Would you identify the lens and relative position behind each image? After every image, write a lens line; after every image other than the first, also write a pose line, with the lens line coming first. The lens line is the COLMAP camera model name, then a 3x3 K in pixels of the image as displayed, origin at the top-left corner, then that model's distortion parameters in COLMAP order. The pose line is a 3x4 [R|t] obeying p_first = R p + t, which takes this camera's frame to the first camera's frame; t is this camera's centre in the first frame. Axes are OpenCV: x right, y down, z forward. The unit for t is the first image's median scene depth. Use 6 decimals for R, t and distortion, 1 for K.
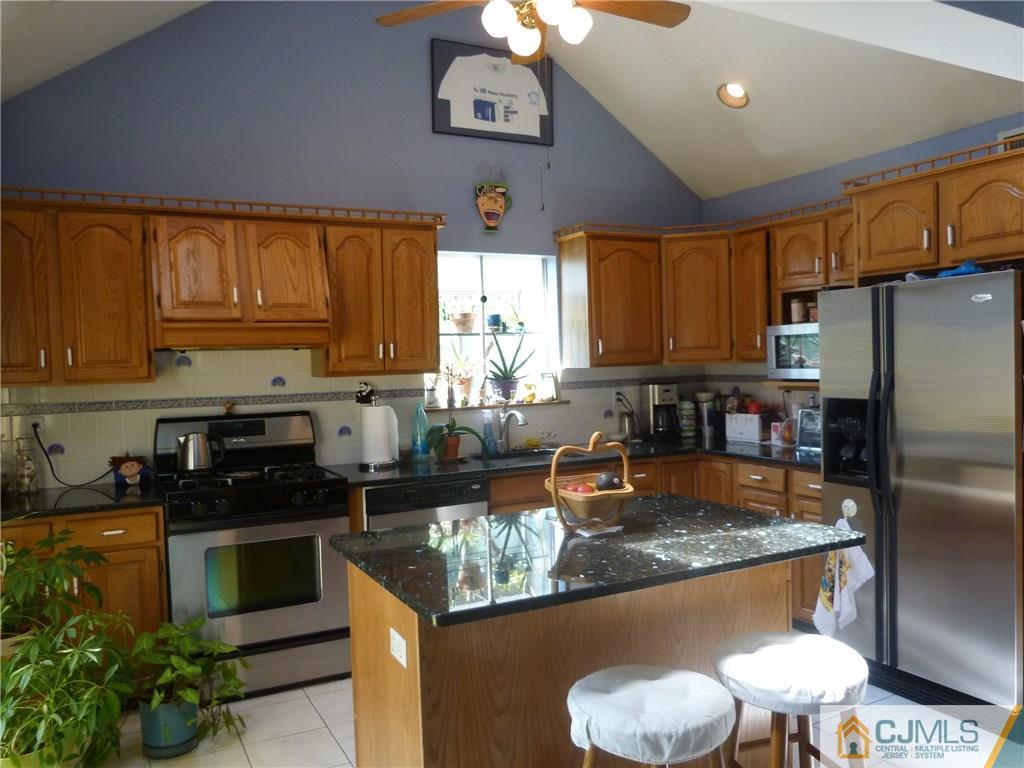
lens RADIAL K [[795.2, 0, 512.0], [0, 795.2, 384.0], [0, 0, 1]] dist [-0.033928, 0.000516]
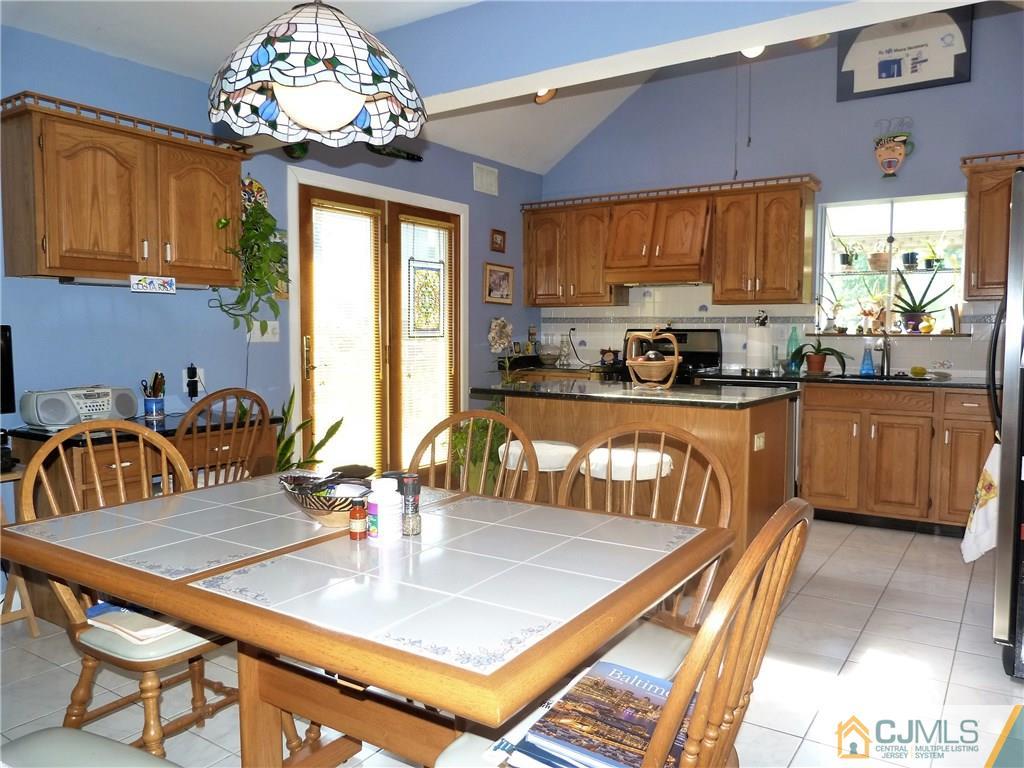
lens RADIAL K [[769.6, 0, 512.0], [0, 769.6, 384.0], [0, 0, 1]] dist [-0.047686, 0.049260]
pose [[0.480339, 0.088830, -0.872573, 0.760003], [-0.040098, 0.996042, 0.079326, 0.037010], [0.876166, -0.003115, 0.482000, 0.016205]]
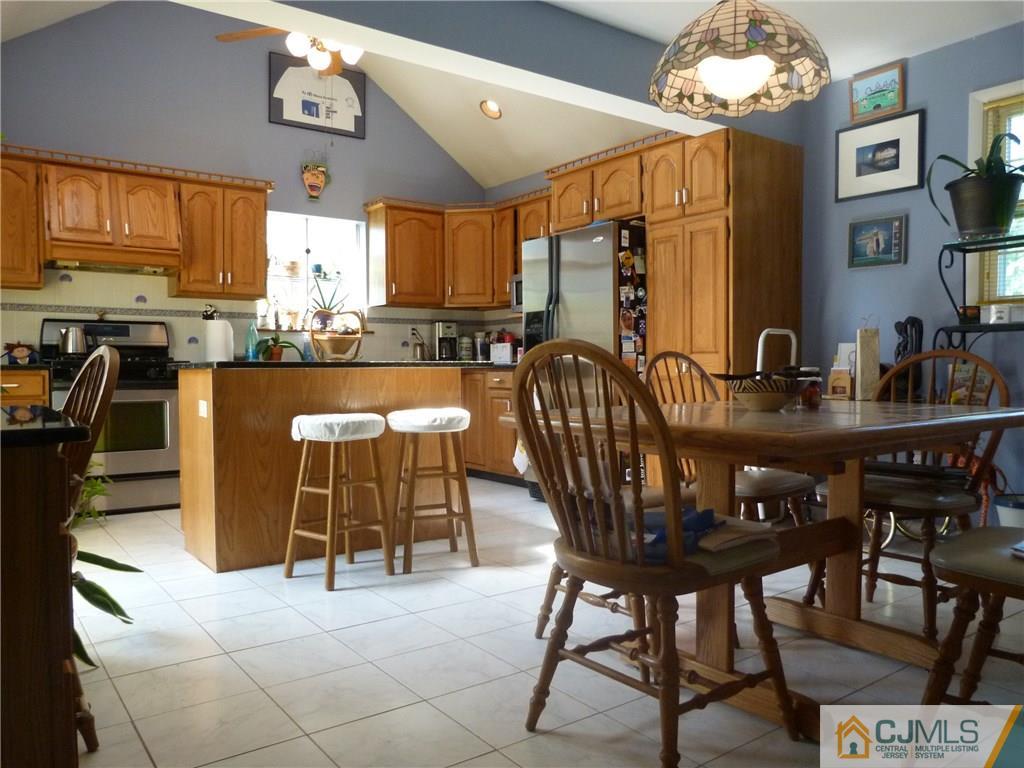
lens RADIAL K [[769.6, 0, 512.0], [0, 769.6, 384.0], [0, 0, 1]] dist [-0.047686, 0.049260]
pose [[0.988338, 0.020278, 0.150921, 0.128703], [-0.018923, 0.999767, -0.010414, 0.138799], [-0.151097, 0.007437, 0.988491, -0.354543]]
